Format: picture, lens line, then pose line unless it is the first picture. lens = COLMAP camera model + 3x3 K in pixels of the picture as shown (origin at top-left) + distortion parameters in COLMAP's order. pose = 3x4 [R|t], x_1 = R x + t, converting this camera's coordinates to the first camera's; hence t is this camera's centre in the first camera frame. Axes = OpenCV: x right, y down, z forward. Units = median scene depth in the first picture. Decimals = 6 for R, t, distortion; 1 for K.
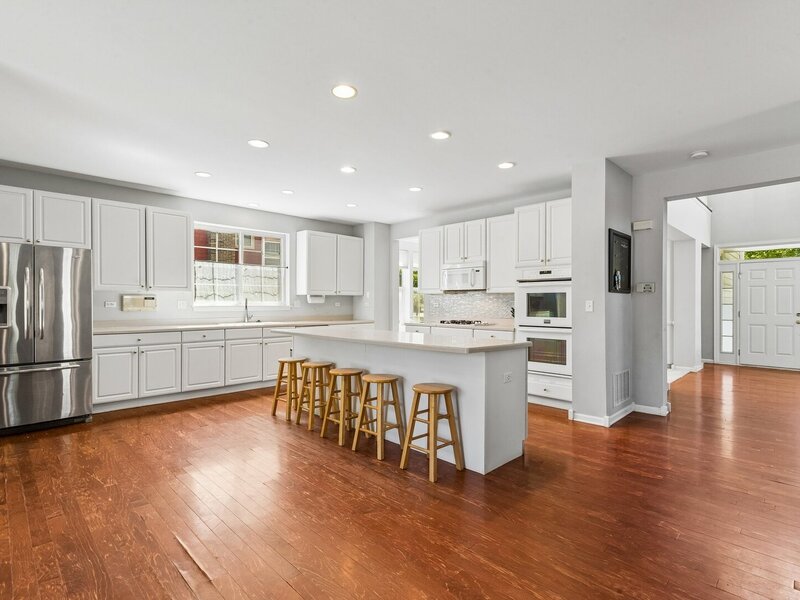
lens RADIAL K [[404.5, 0, 402.1], [0, 404.5, 299.6], [0, 0, 1]] dist [-0.004504, -0.000256]
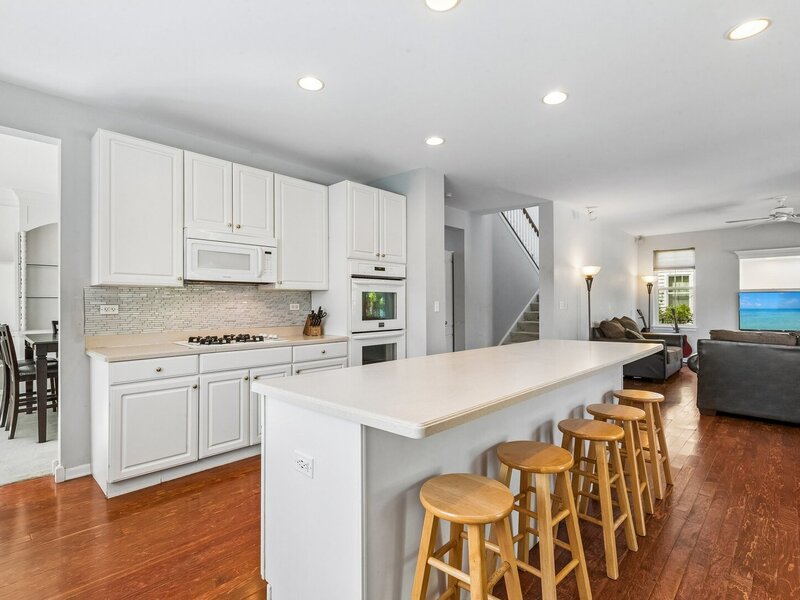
lens RADIAL K [[404.5, 0, 402.4], [0, 404.5, 298.4], [0, 0, 1]] dist [-0.004504, -0.000256]
pose [[-0.019502, 0.002644, 0.999806, -0.418233], [-0.007781, 0.999966, -0.002796, -0.001167], [-0.999780, -0.007834, -0.019481, 0.774687]]
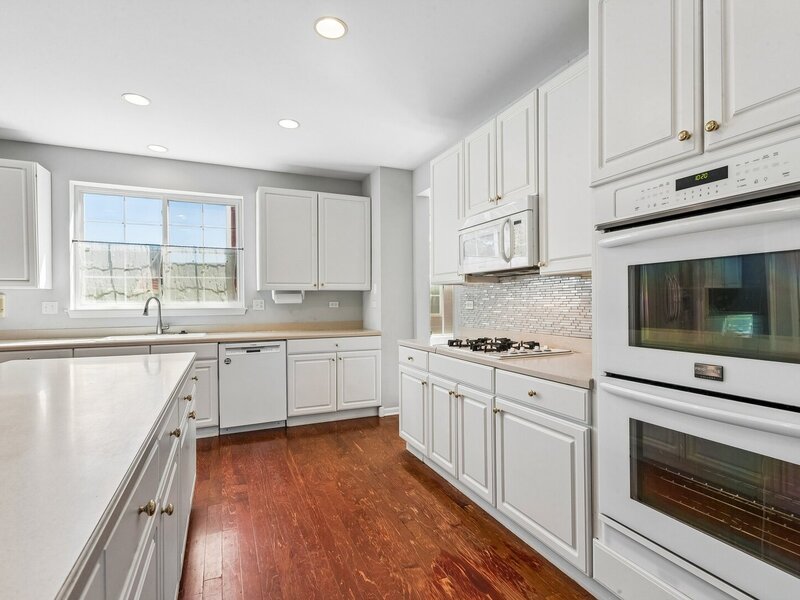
lens RADIAL K [[404.5, 0, 402.2], [0, 404.5, 303.2], [0, 0, 1]] dist [-0.004504, -0.000256]
pose [[0.932133, -0.007908, -0.362030, 0.216343], [0.012330, 0.999875, 0.009907, 0.005016], [0.361907, -0.013698, 0.932114, 0.555637]]
